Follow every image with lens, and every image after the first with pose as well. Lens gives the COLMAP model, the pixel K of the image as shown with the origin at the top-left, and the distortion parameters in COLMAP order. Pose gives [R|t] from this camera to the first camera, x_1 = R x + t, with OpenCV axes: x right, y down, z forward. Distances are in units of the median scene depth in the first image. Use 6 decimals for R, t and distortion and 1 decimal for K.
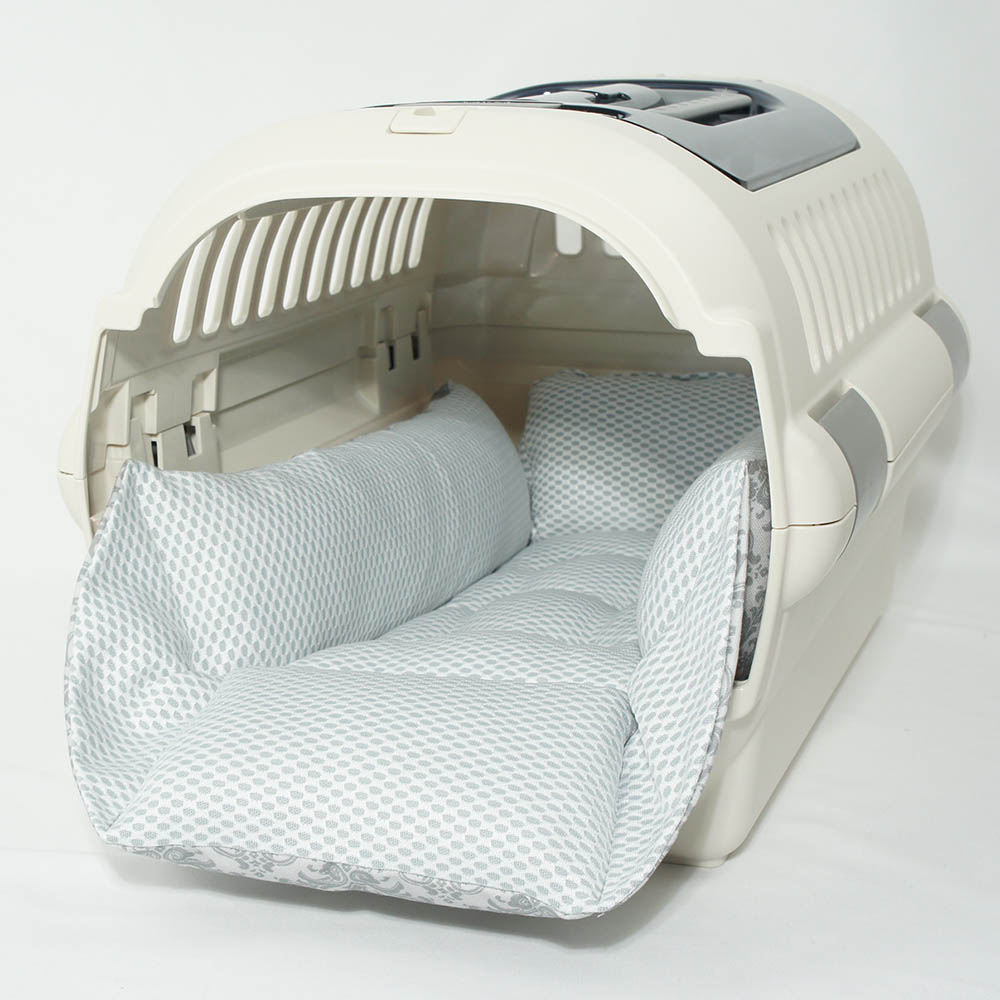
lens RADIAL K [[2164.3, 0, 500.0], [0, 2164.3, 500.0], [0, 0, 1]] dist [-0.292149, 0.167796]
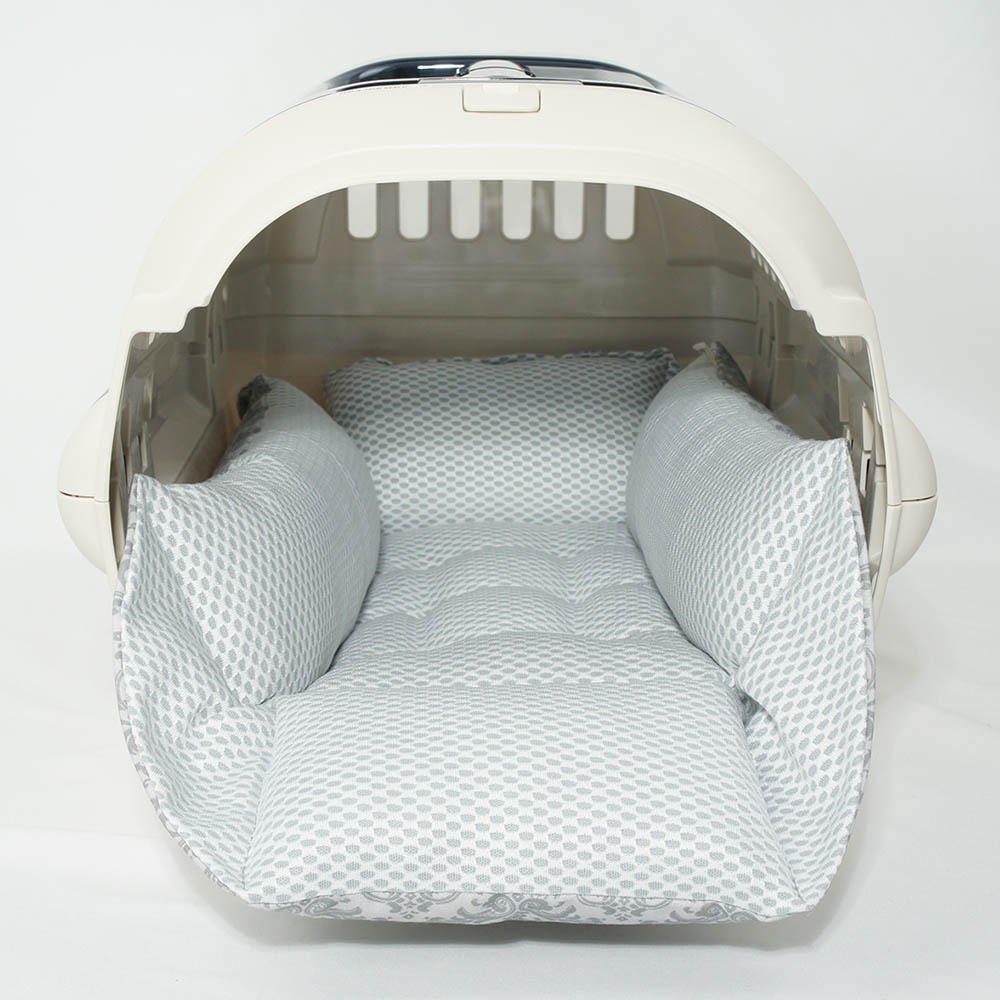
lens RADIAL K [[2164.3, 0, 500.0], [0, 2164.3, 500.0], [0, 0, 1]] dist [-0.292149, 0.167796]
pose [[0.948312, -0.057949, 0.312003, -0.354230], [0.055562, 0.998318, 0.016541, -0.016760], [-0.312437, 0.001650, 0.949937, 0.114032]]
